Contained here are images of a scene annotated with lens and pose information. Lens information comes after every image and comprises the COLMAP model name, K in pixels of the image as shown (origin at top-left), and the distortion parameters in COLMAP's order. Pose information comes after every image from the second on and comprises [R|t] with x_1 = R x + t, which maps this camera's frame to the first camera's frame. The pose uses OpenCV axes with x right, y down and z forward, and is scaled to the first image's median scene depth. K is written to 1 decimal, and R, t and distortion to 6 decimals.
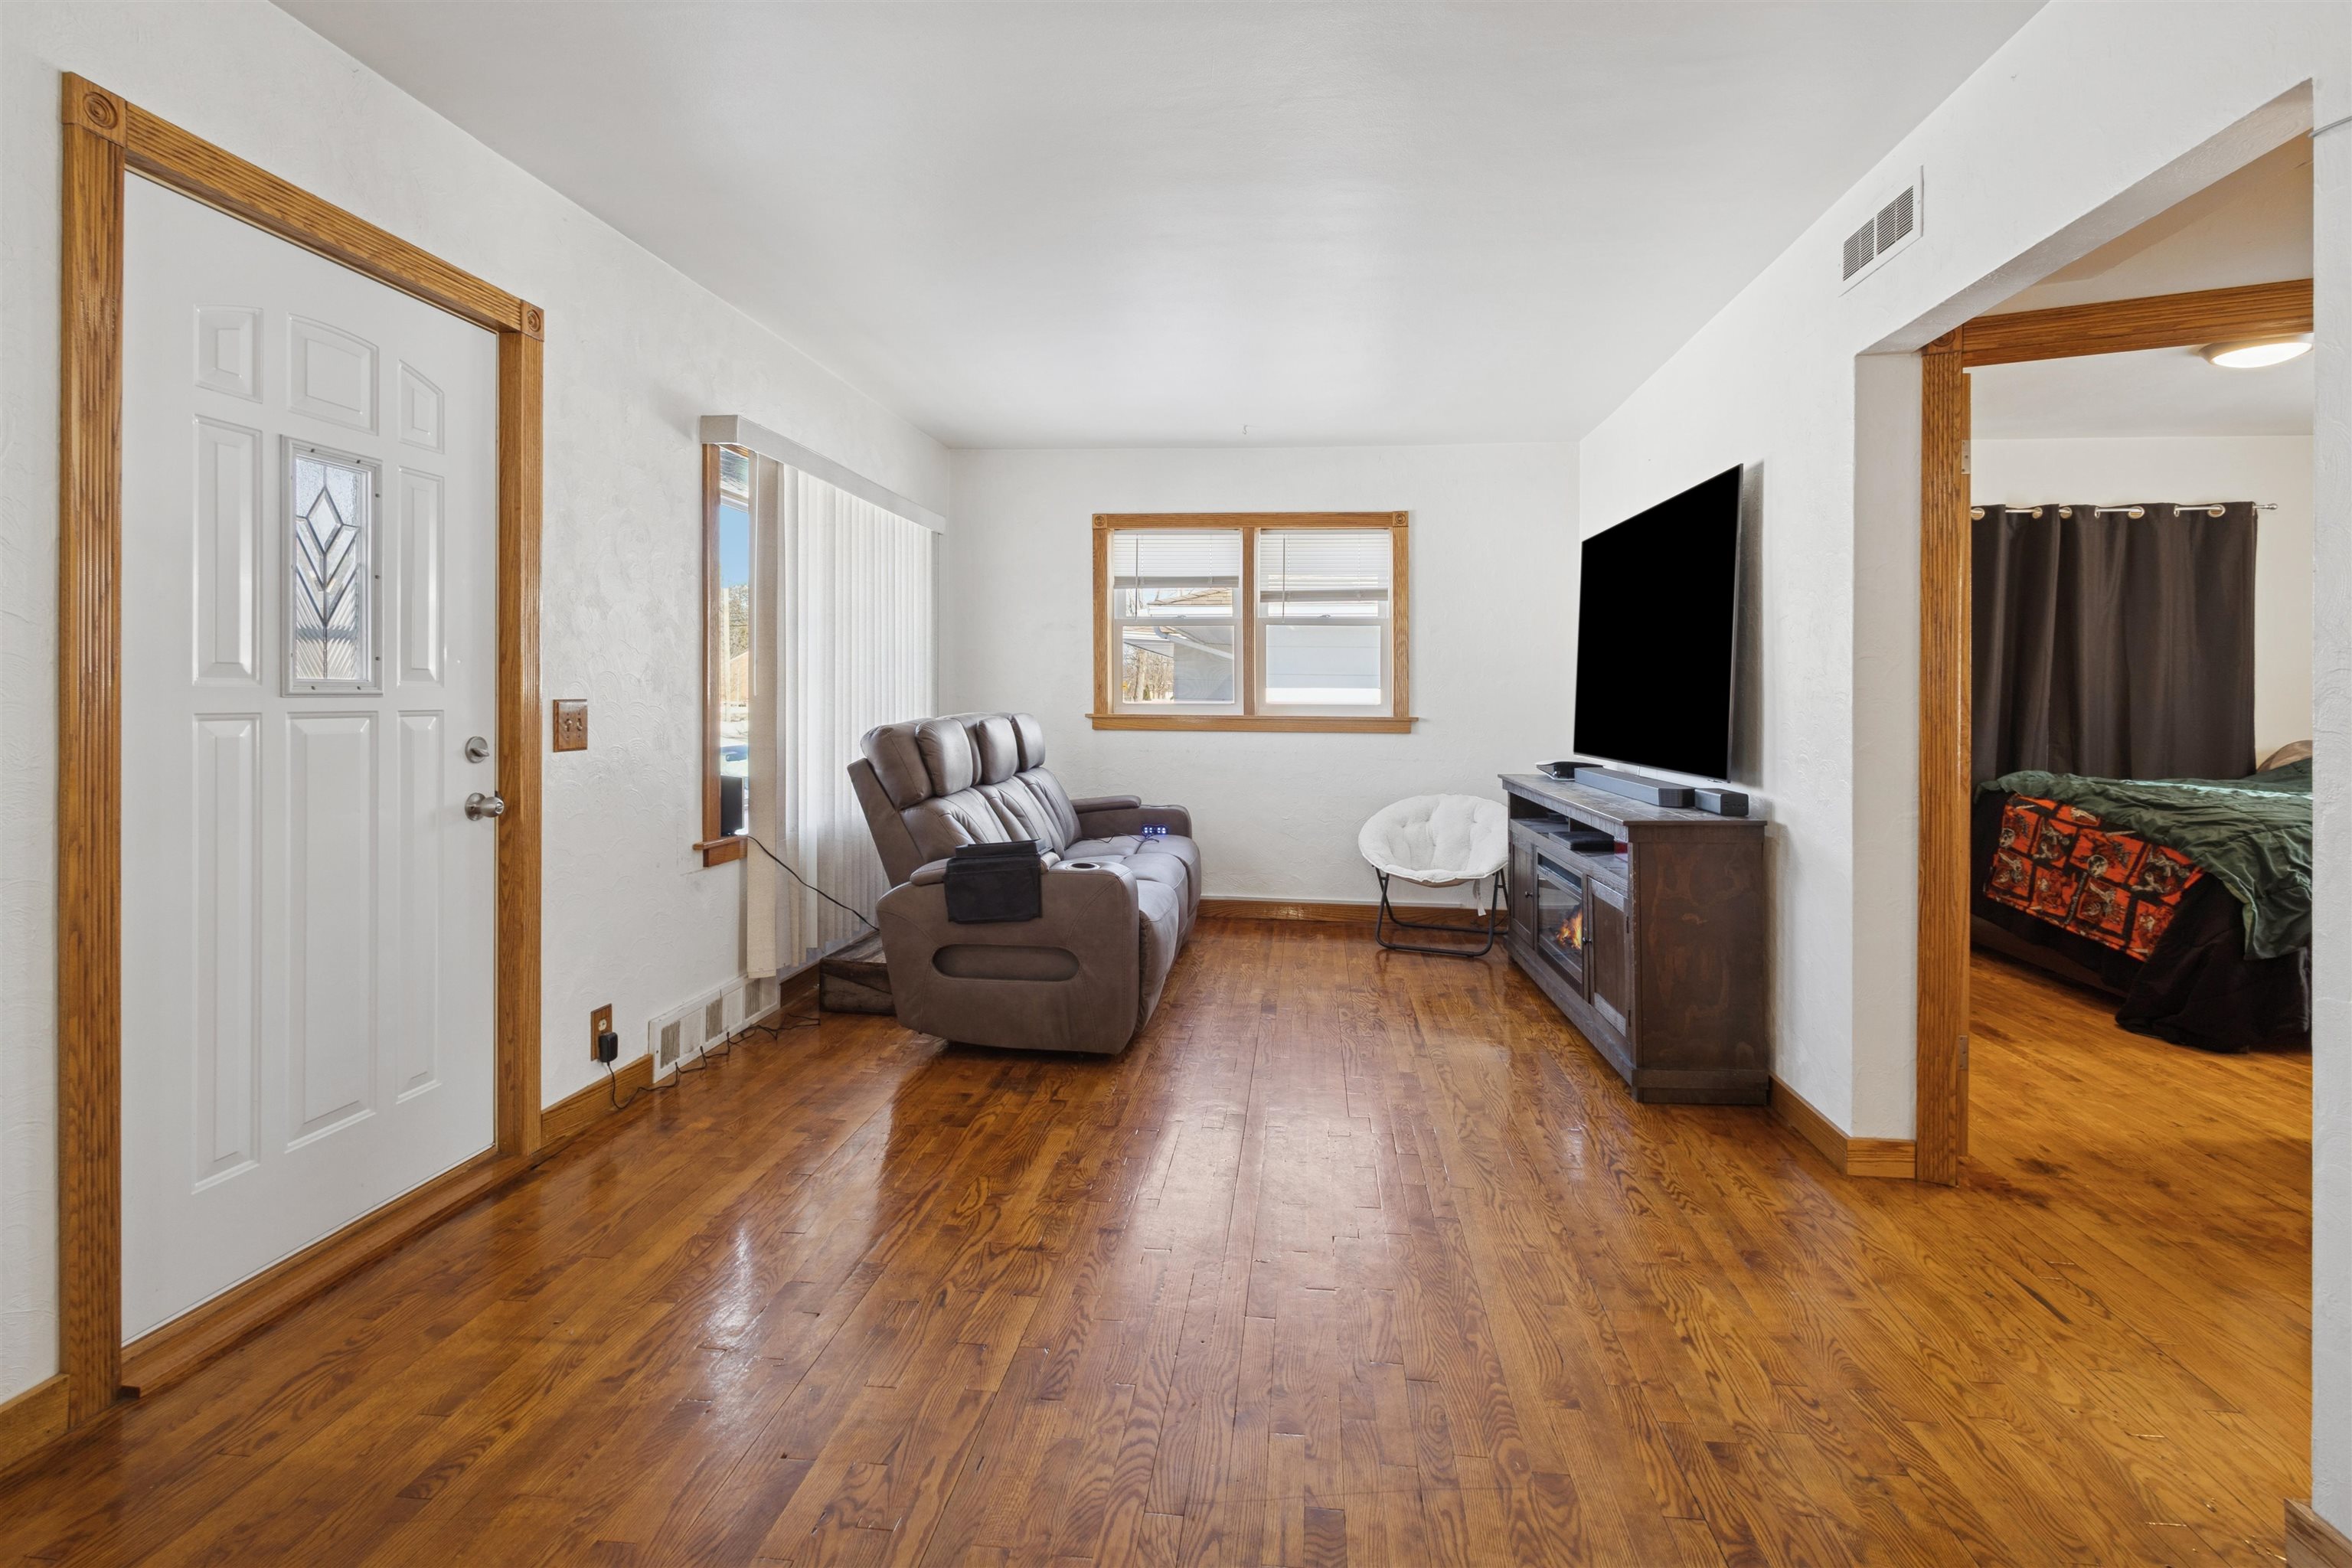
lens RADIAL K [[1115.2, 0, 1206.1], [0, 1115.2, 688.7], [0, 0, 1]] dist [0.010842, 0.000278]
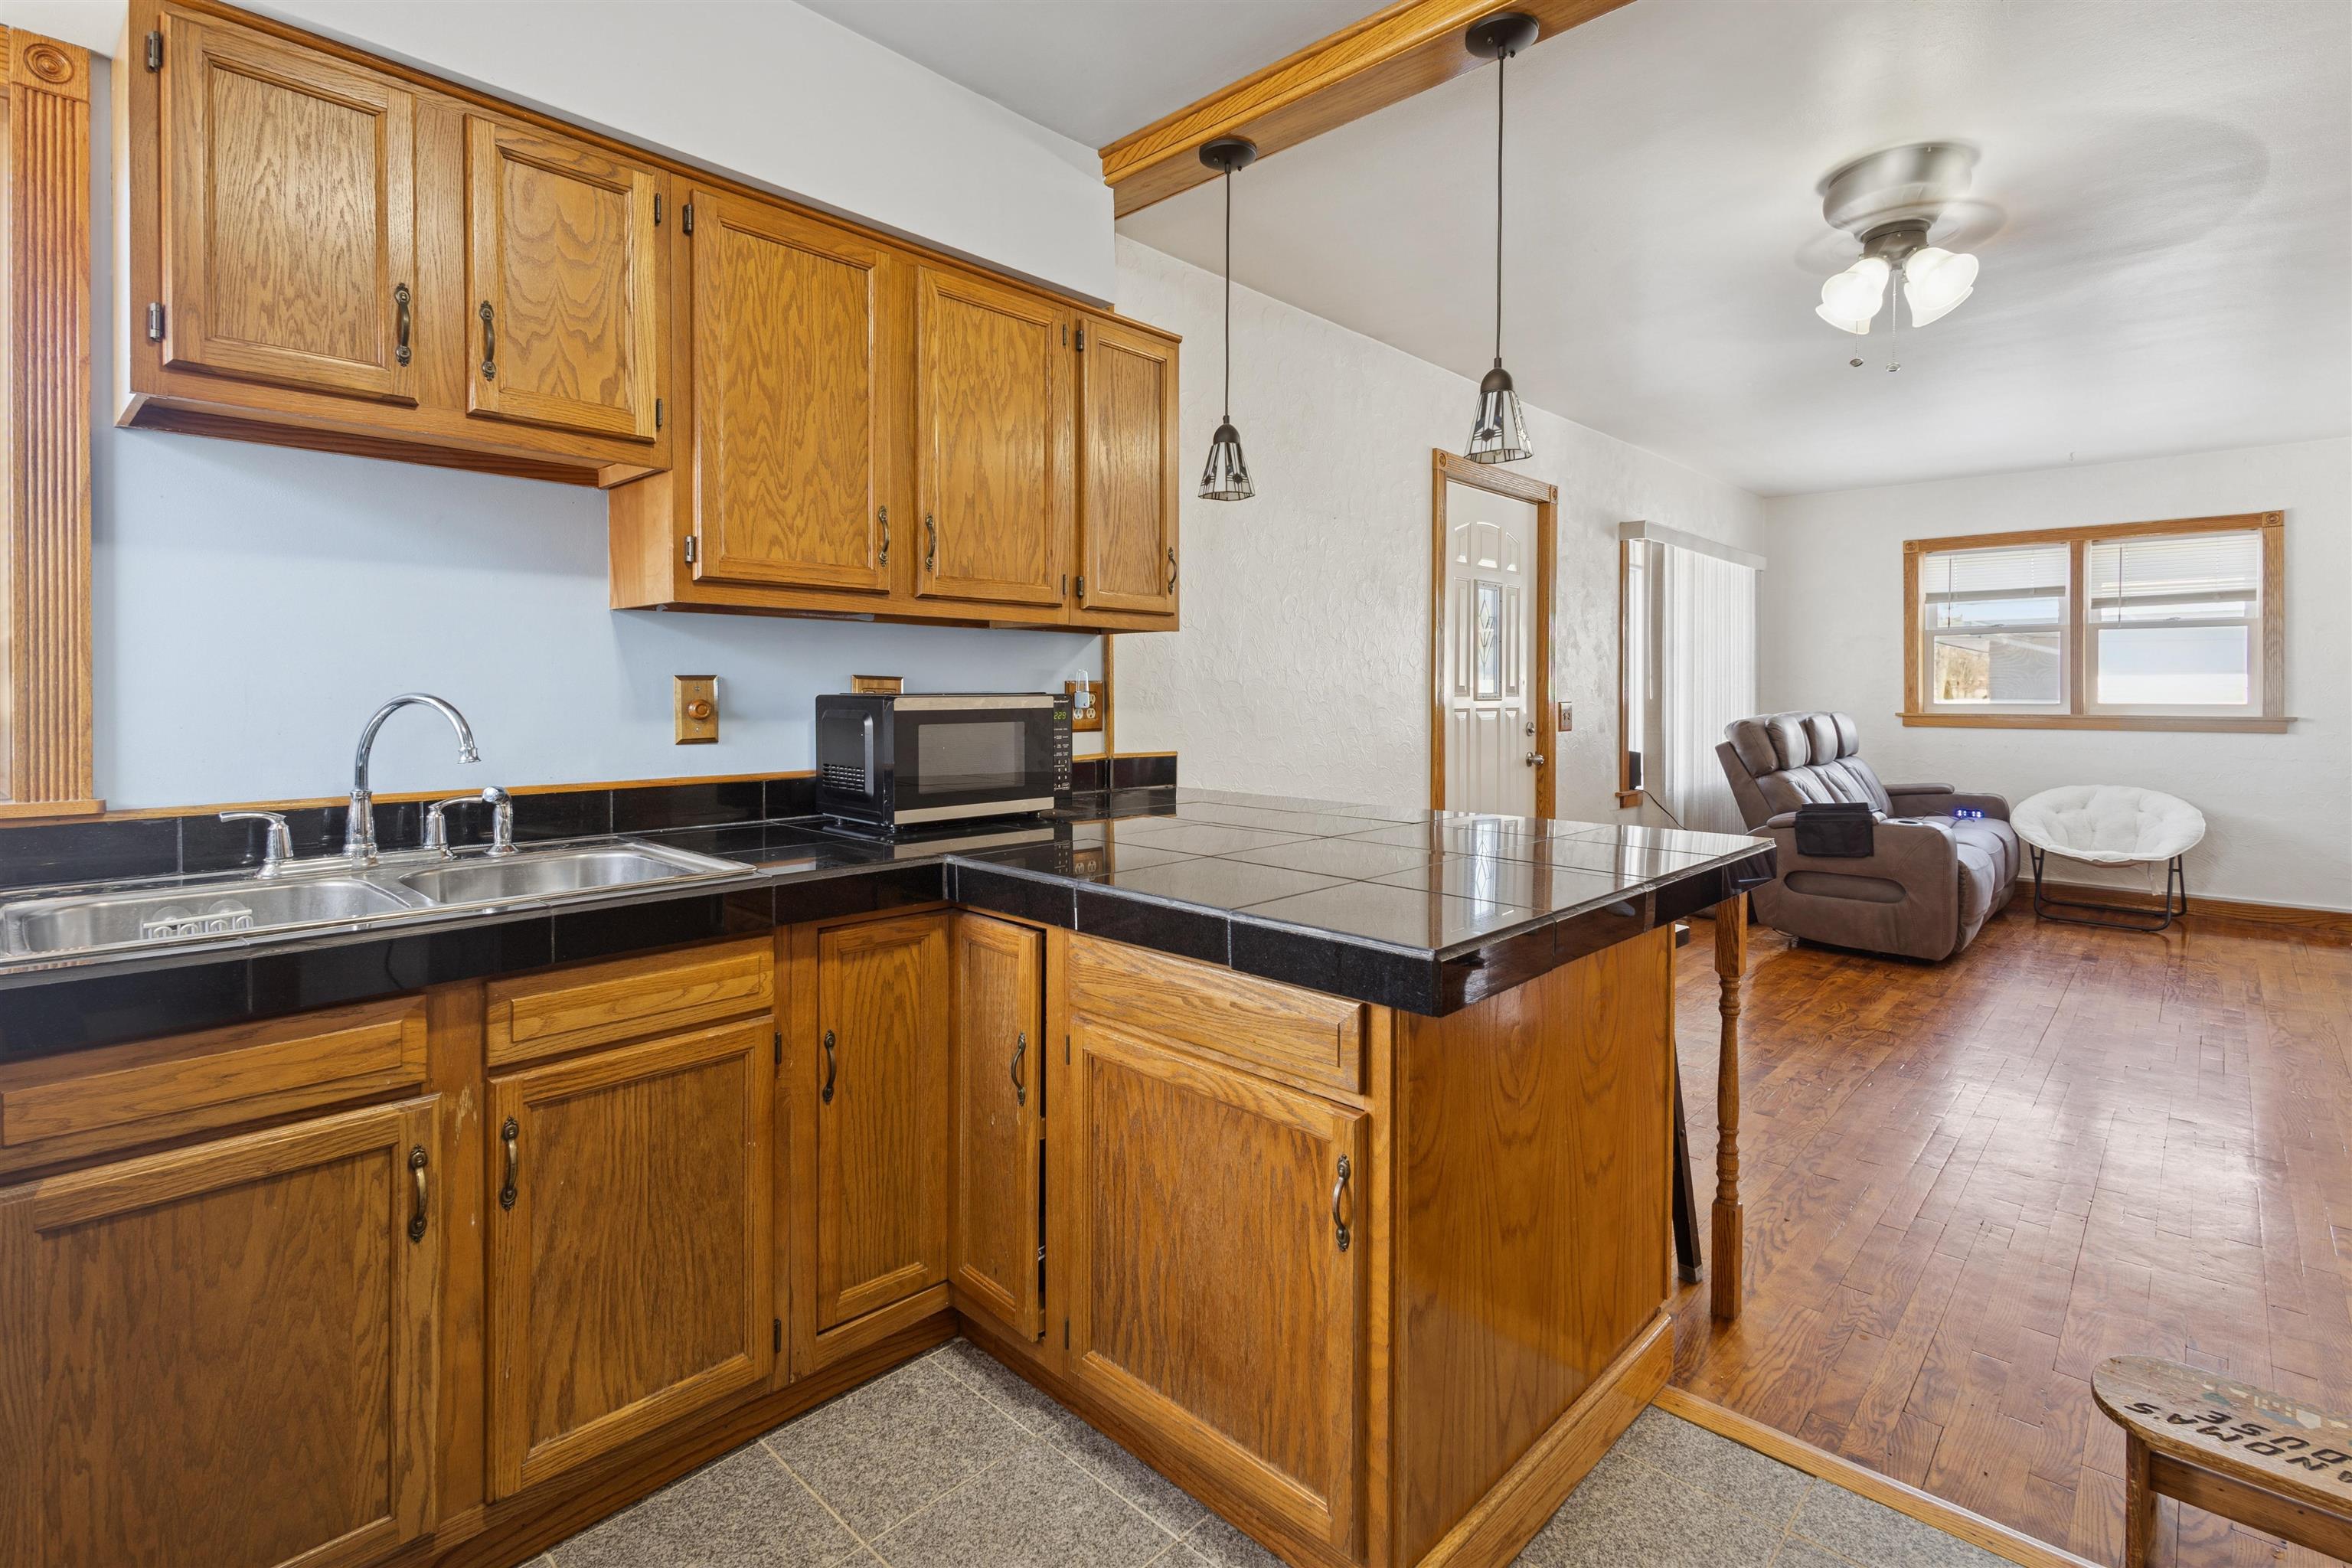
lens RADIAL K [[1115.0, 0, 1173.9], [0, 1115.0, 700.8], [0, 0, 1]] dist [0.006422, -0.001434]
pose [[0.789491, -0.002493, -0.613757, 0.016954], [0.008910, 0.999933, 0.007400, -0.007155], [0.613698, -0.011311, 0.789460, -0.515129]]
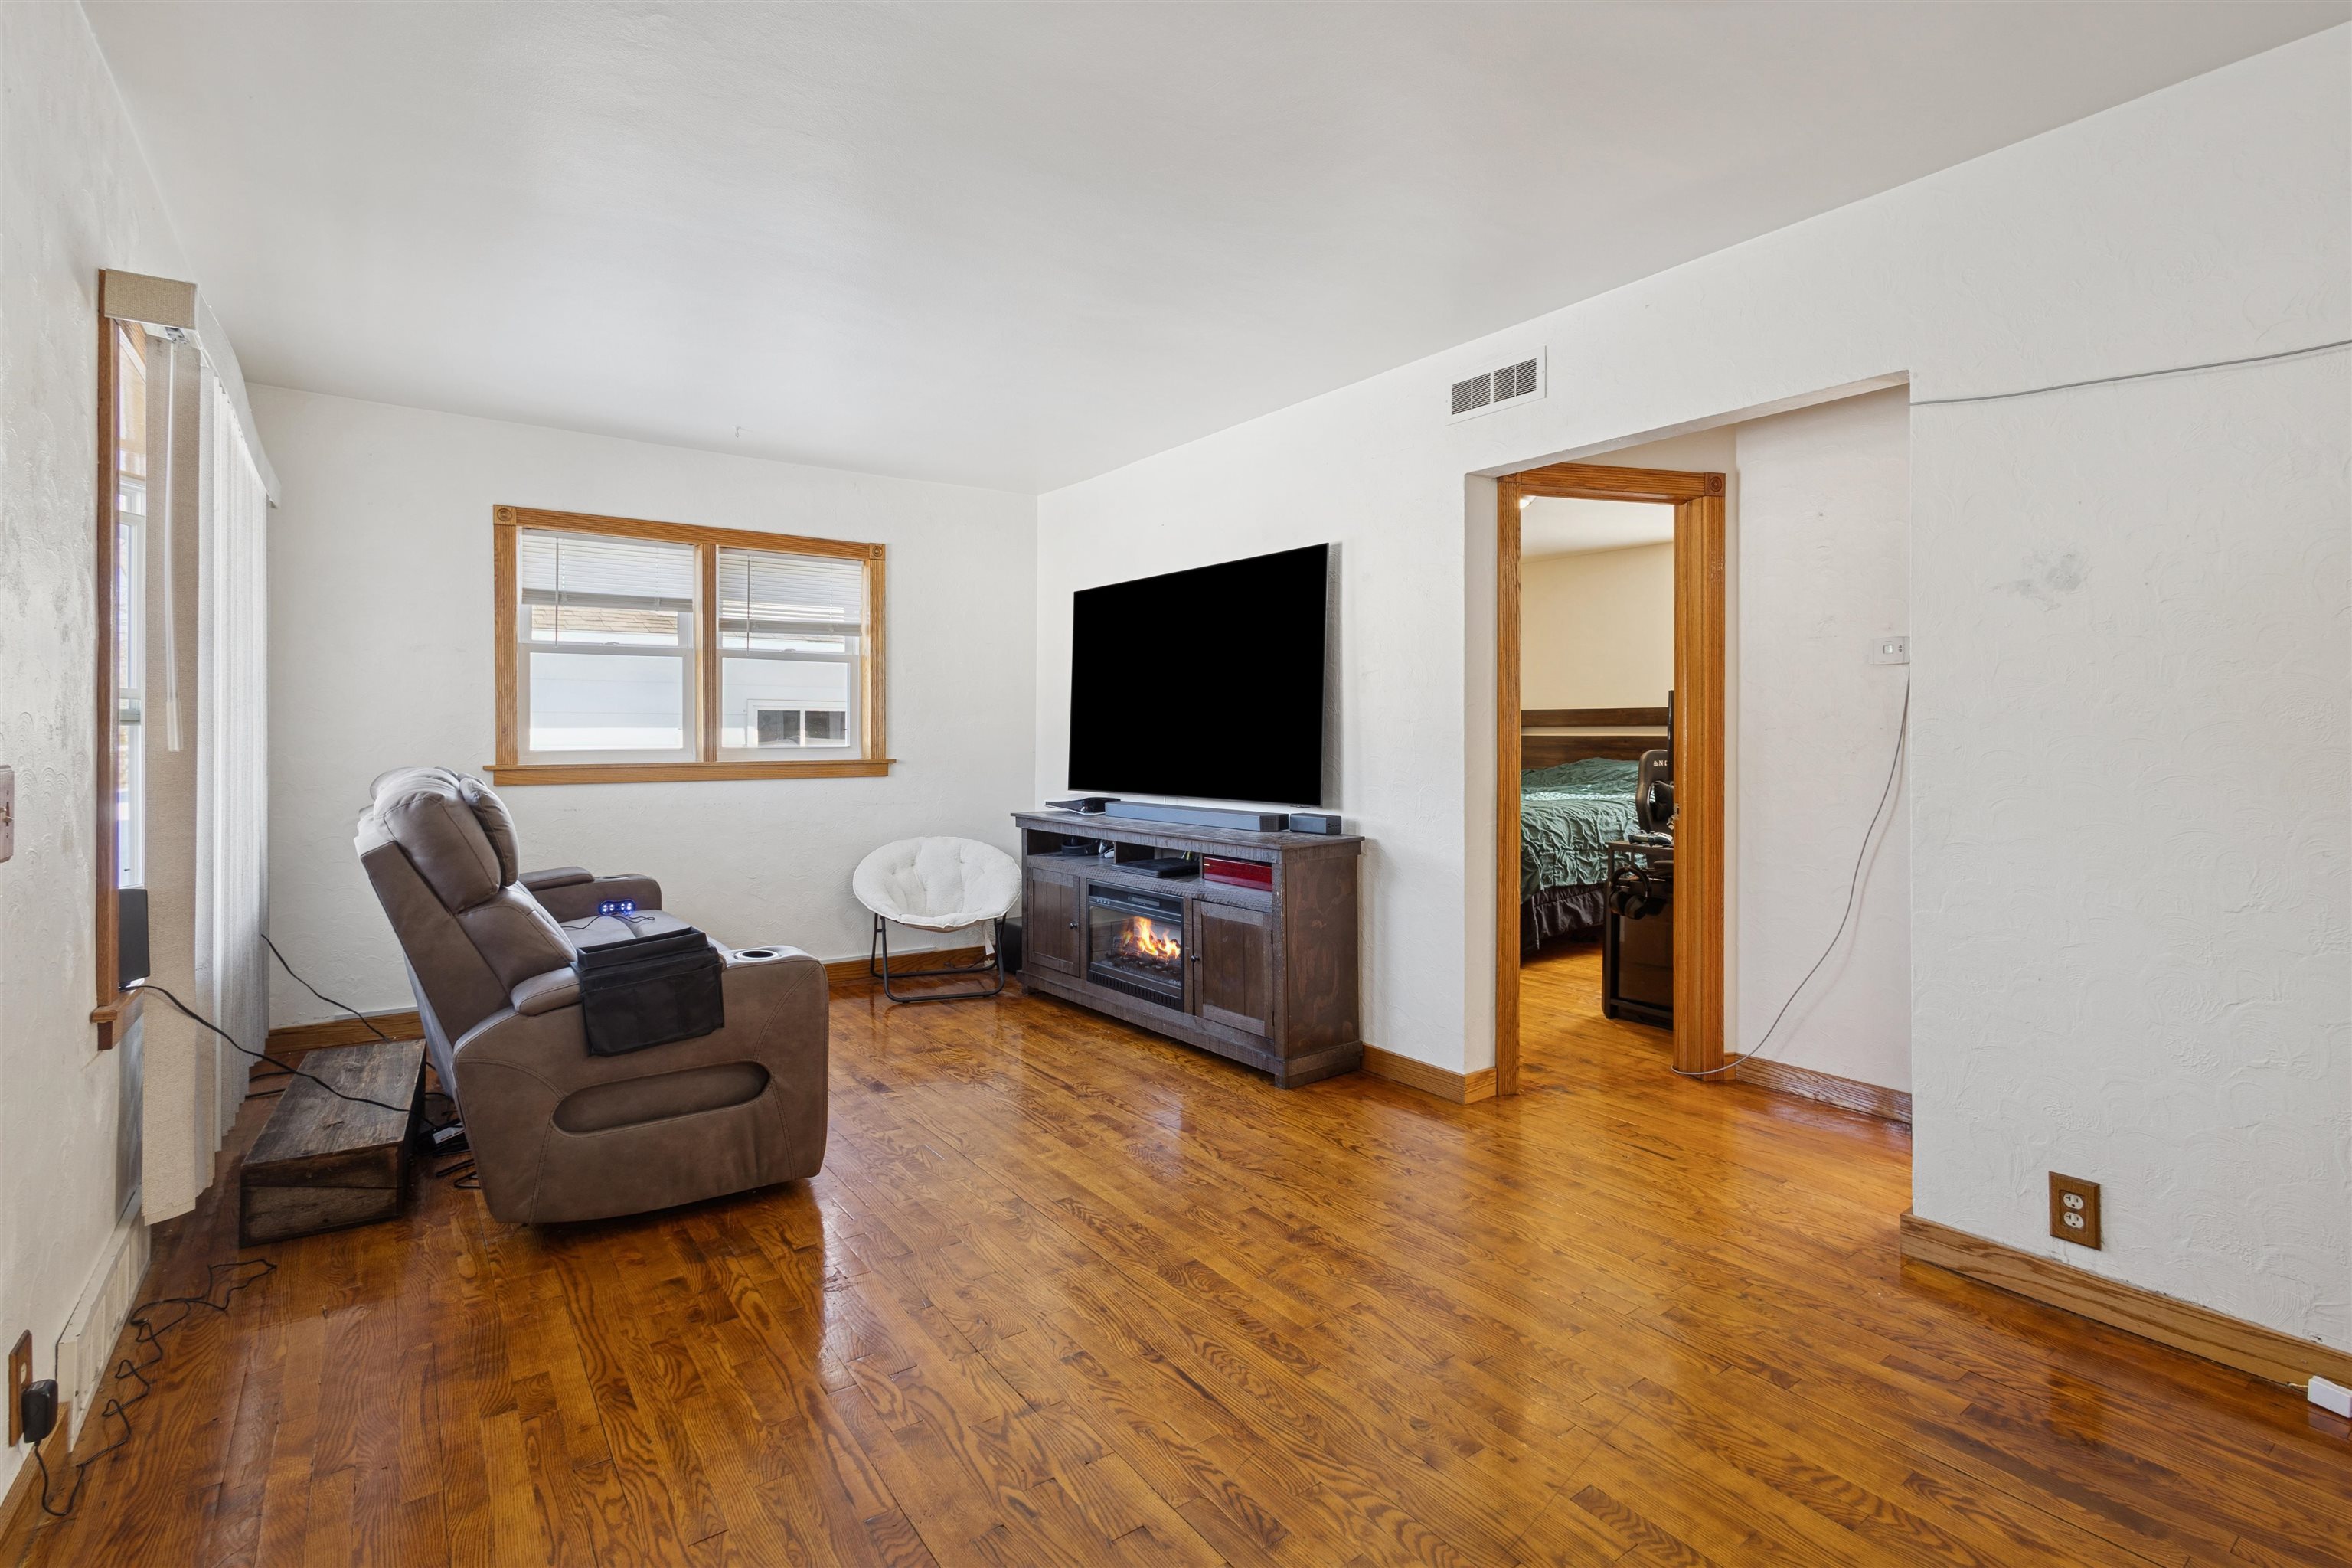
lens RADIAL K [[1095.6, 0, 1169.2], [0, 1095.6, 724.5], [0, 0, 1]] dist [0.008261, 0.000398]
pose [[0.754015, -0.003584, 0.656848, -0.330944], [0.004173, 0.999991, 0.000666, -0.005440], [-0.656844, 0.002239, 0.754023, 0.169347]]
